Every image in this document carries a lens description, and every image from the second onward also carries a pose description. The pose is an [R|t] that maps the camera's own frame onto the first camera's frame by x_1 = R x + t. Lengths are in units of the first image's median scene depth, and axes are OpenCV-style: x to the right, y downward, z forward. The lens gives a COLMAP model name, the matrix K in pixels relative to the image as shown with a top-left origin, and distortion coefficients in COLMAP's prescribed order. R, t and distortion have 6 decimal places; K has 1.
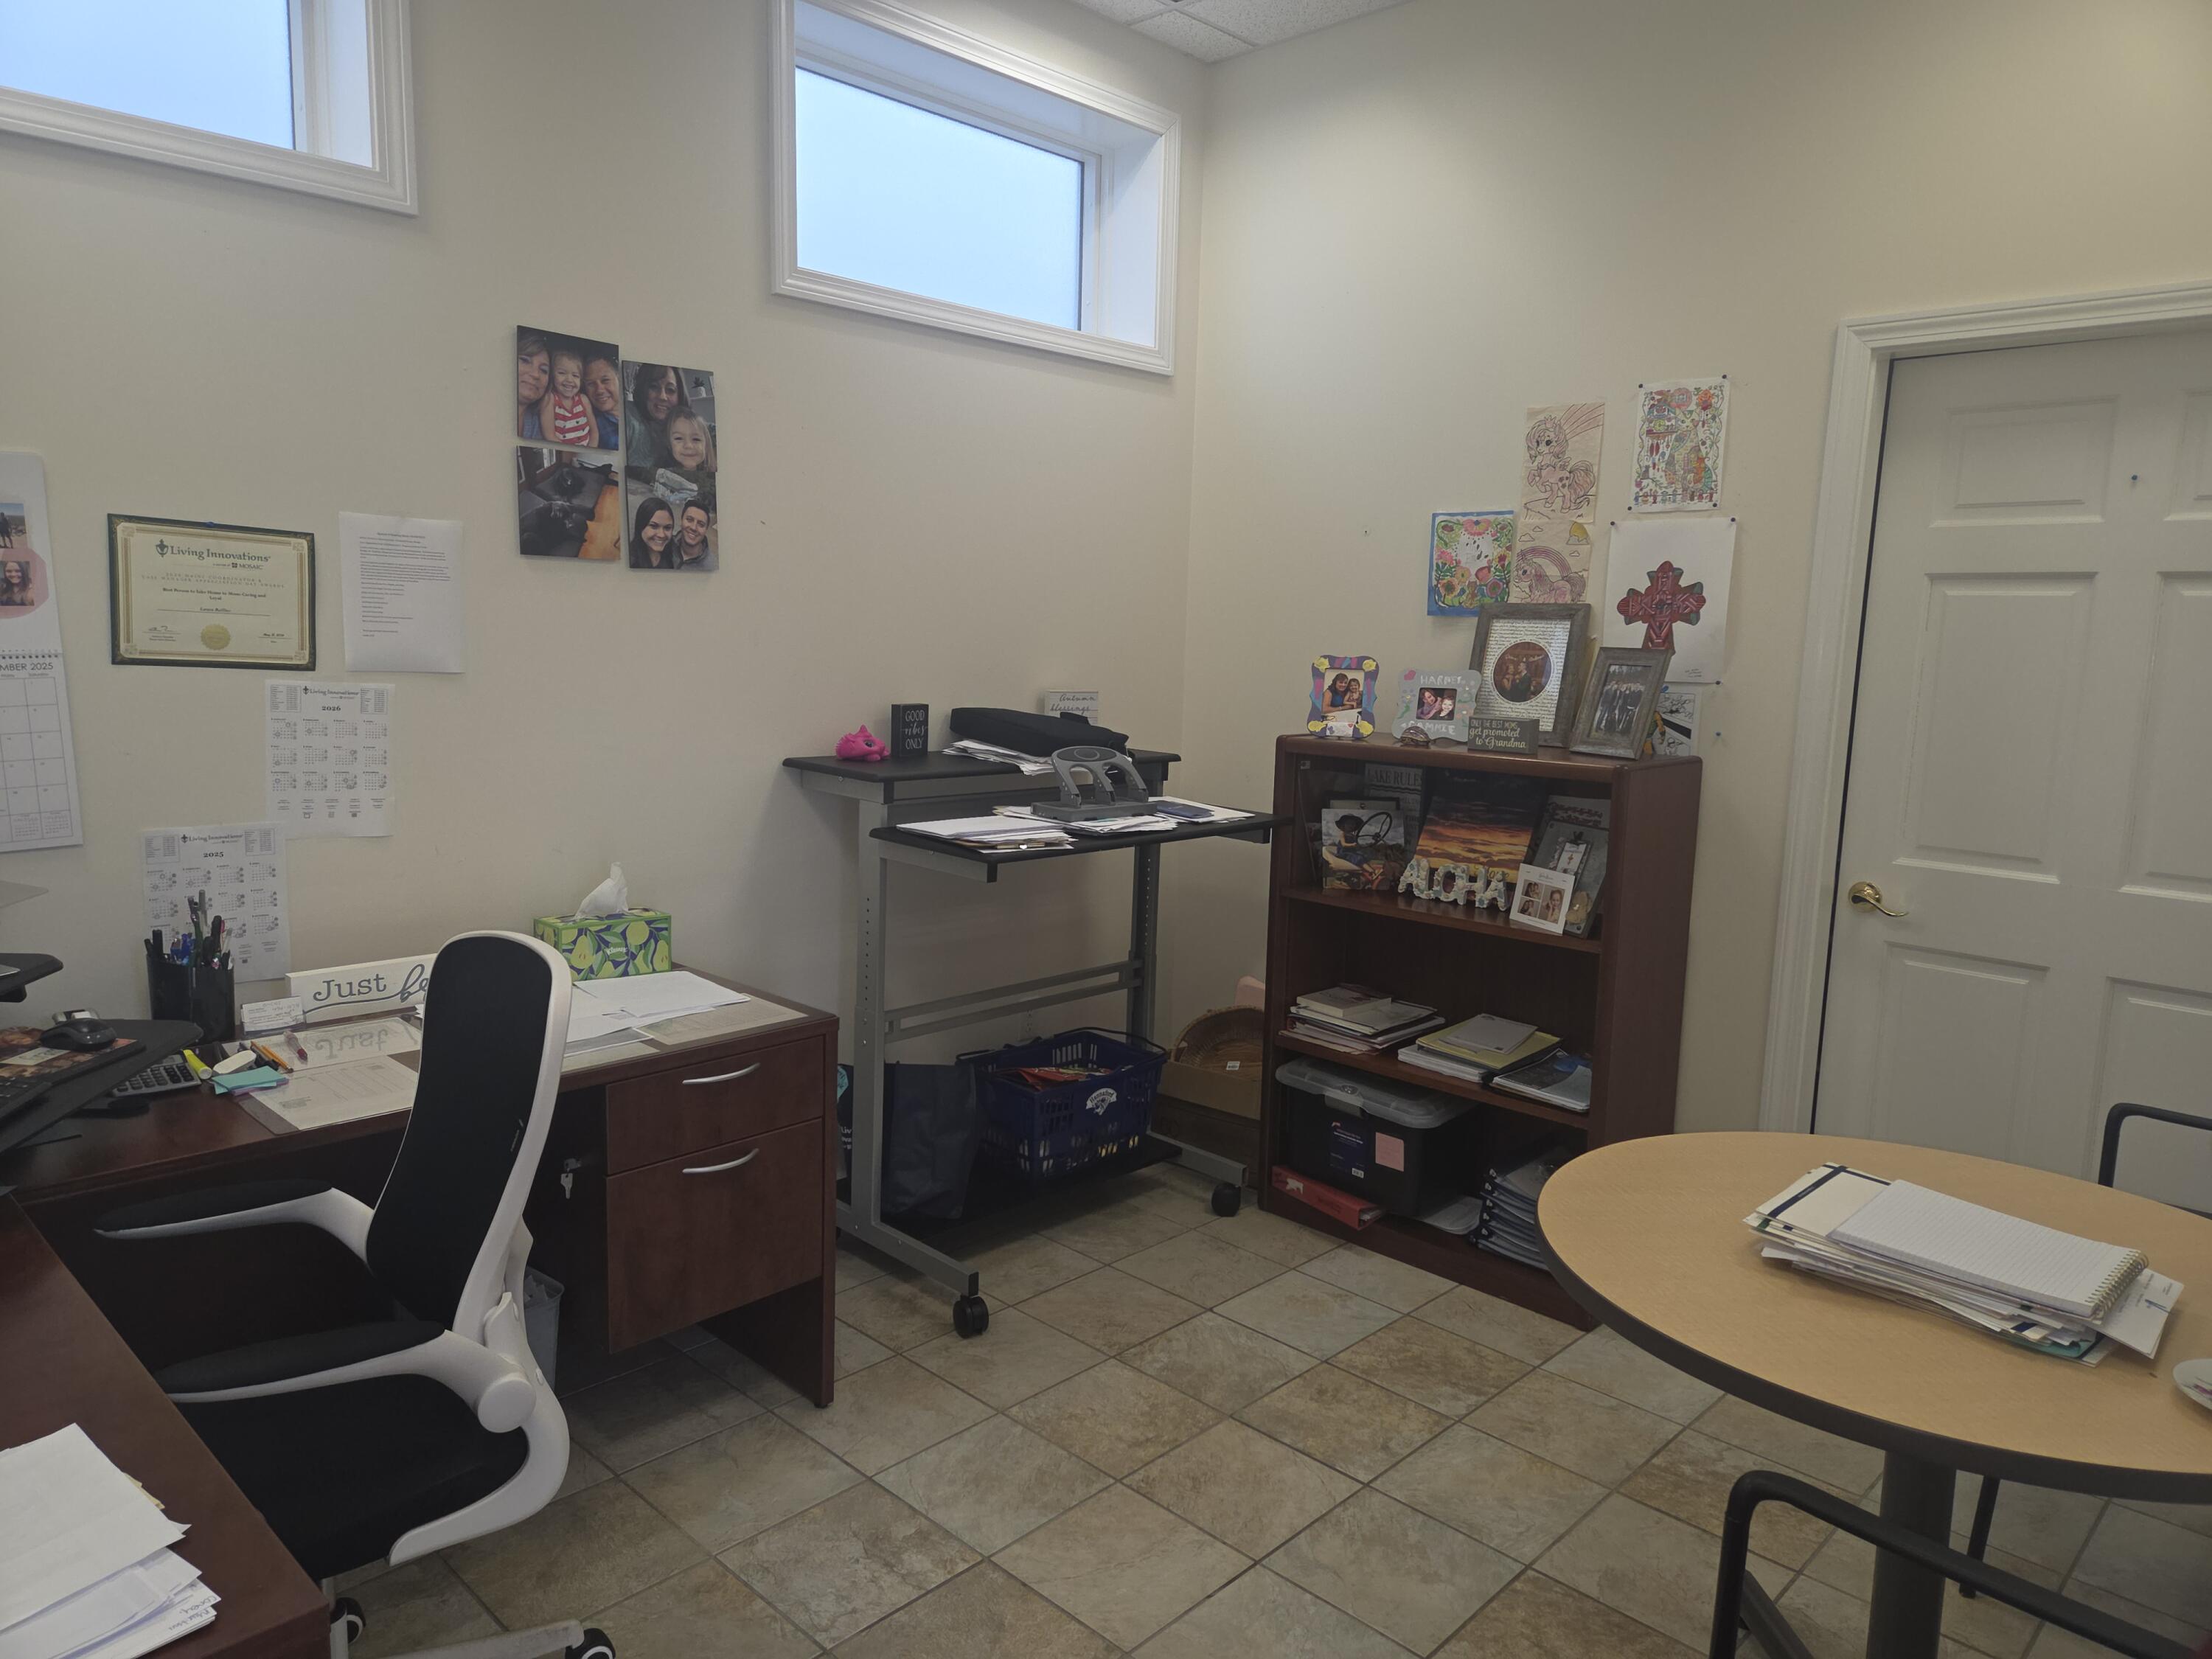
lens RADIAL K [[1482.8, 0, 1107.1], [0, 1482.8, 821.3], [0, 0, 1]] dist [0.071351, -0.048630]
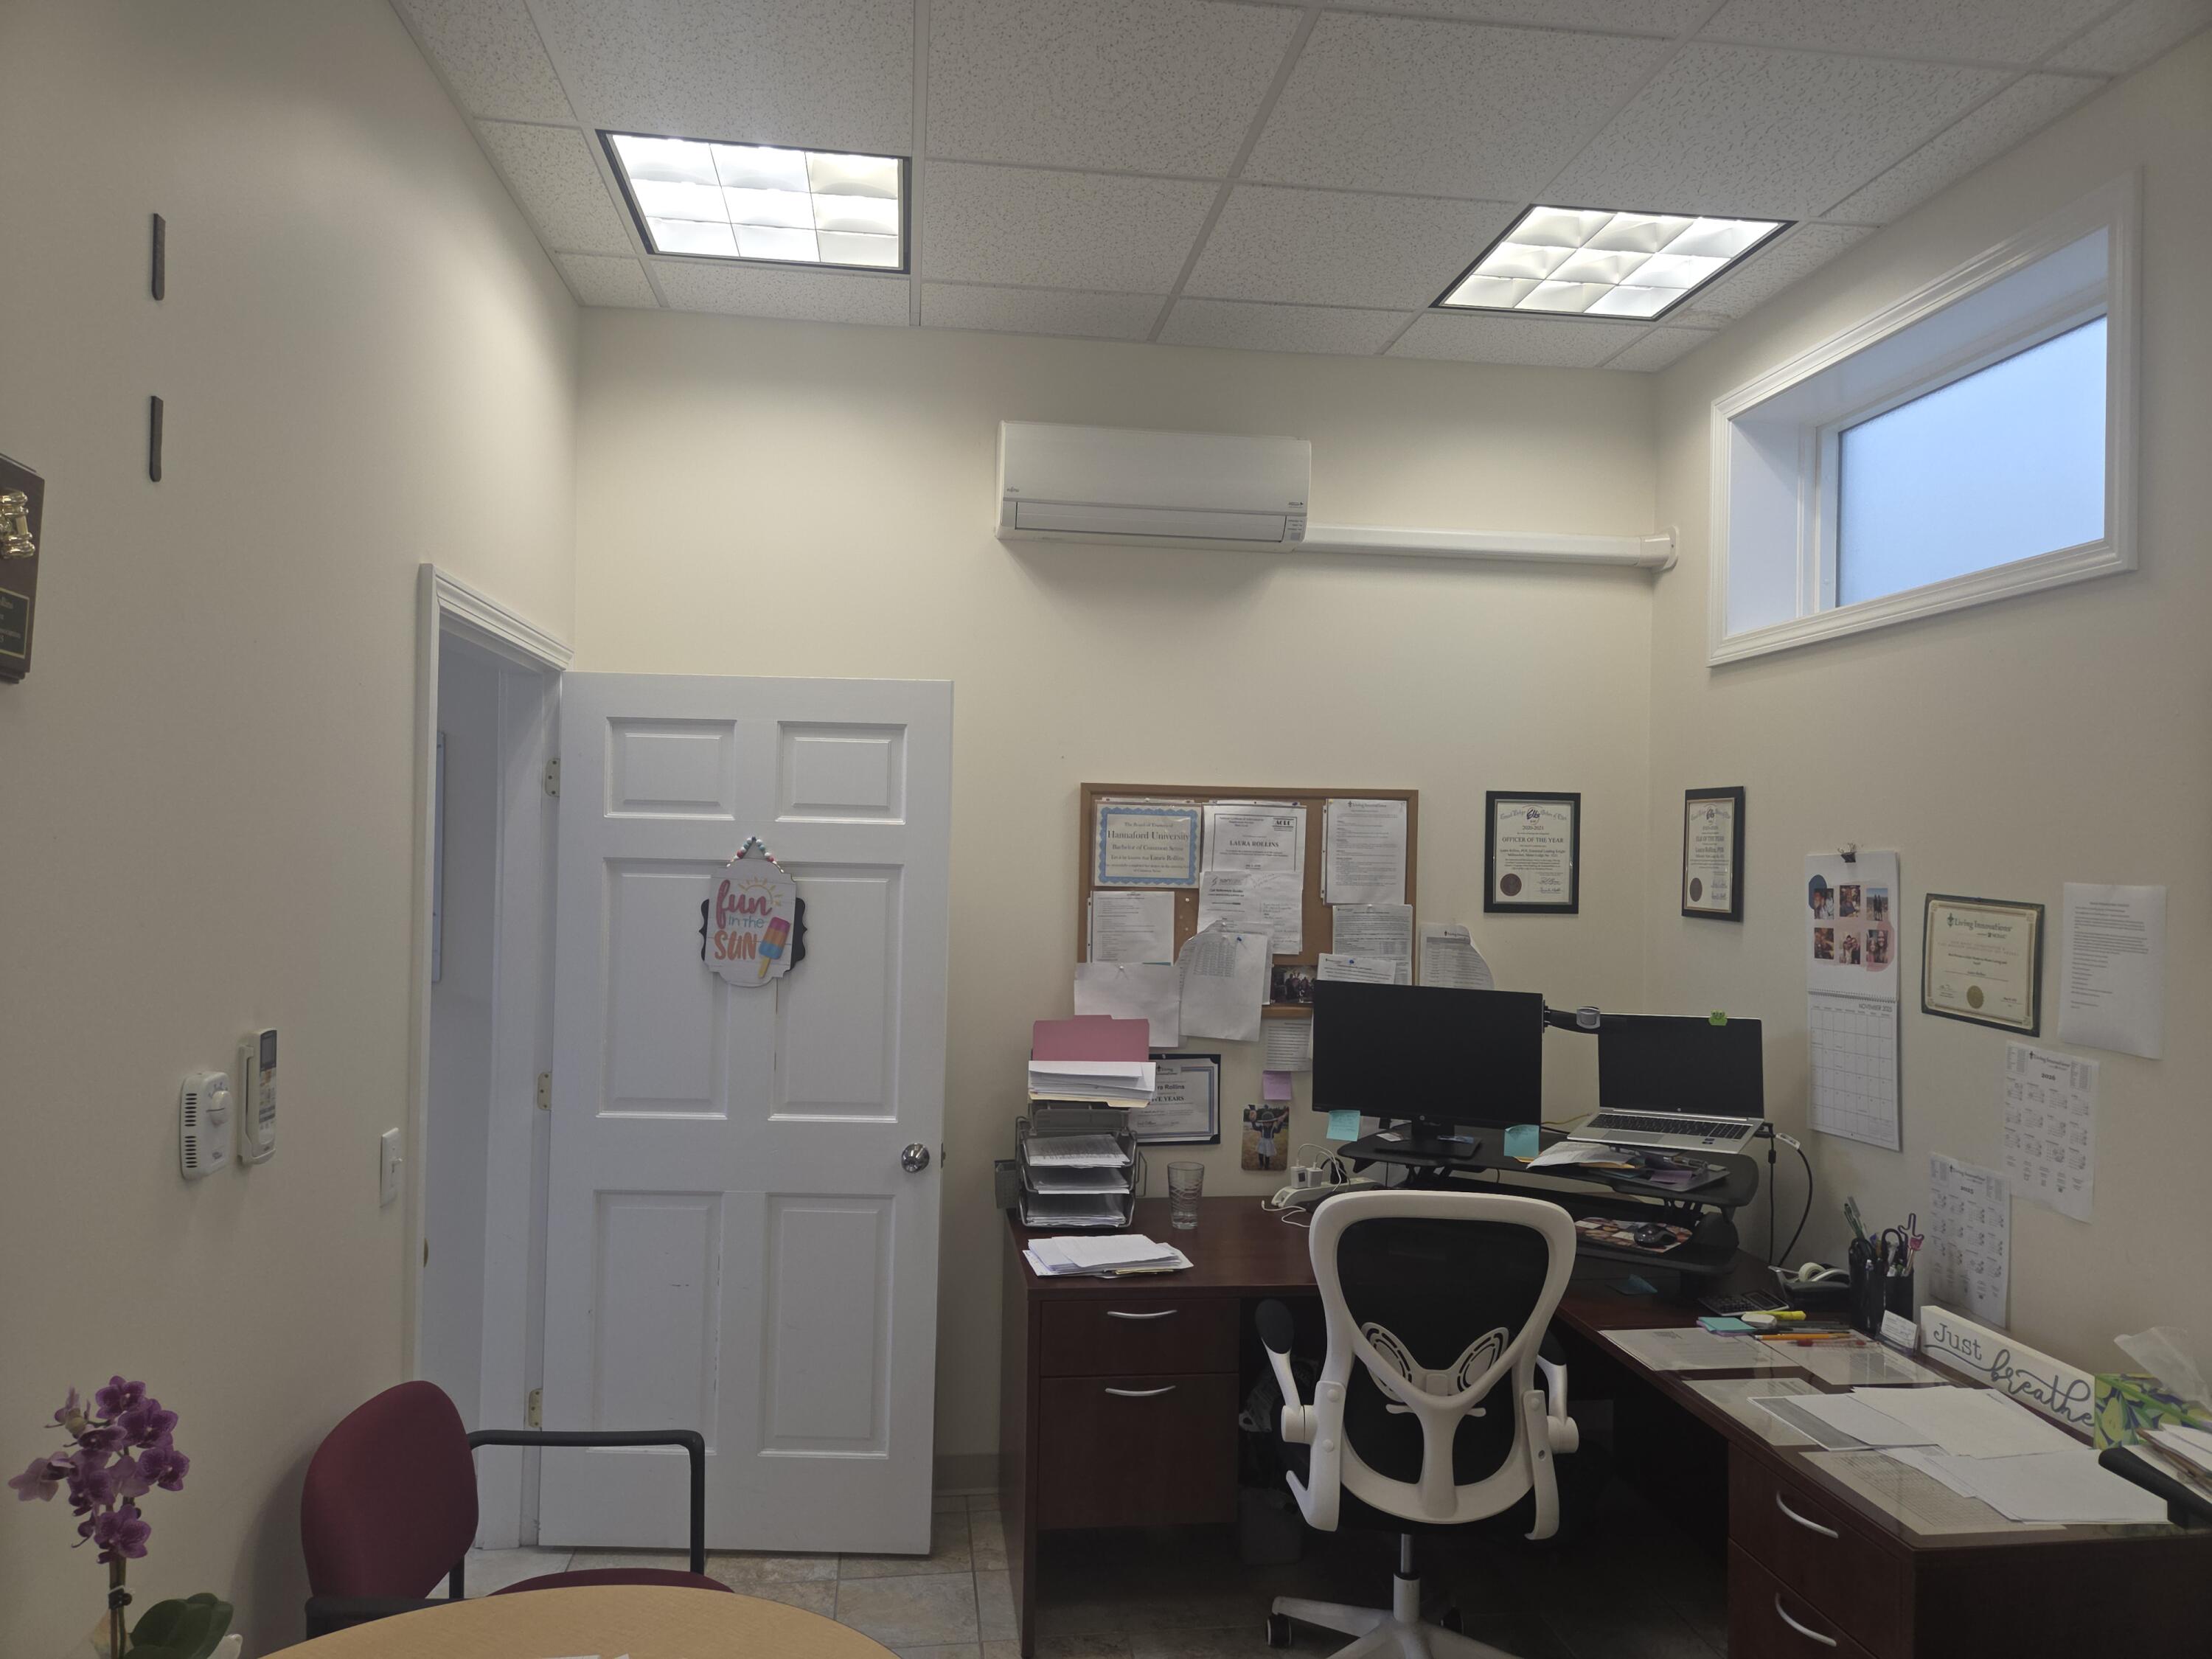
lens RADIAL K [[1482.8, 0, 1101.0], [0, 1482.8, 834.1], [0, 0, 1]] dist [0.071351, -0.048630]
pose [[-0.611903, -0.042498, -0.789790, 0.680481], [-0.132754, 0.989908, 0.049586, -0.204119], [0.779712, 0.135190, -0.611369, 1.122019]]
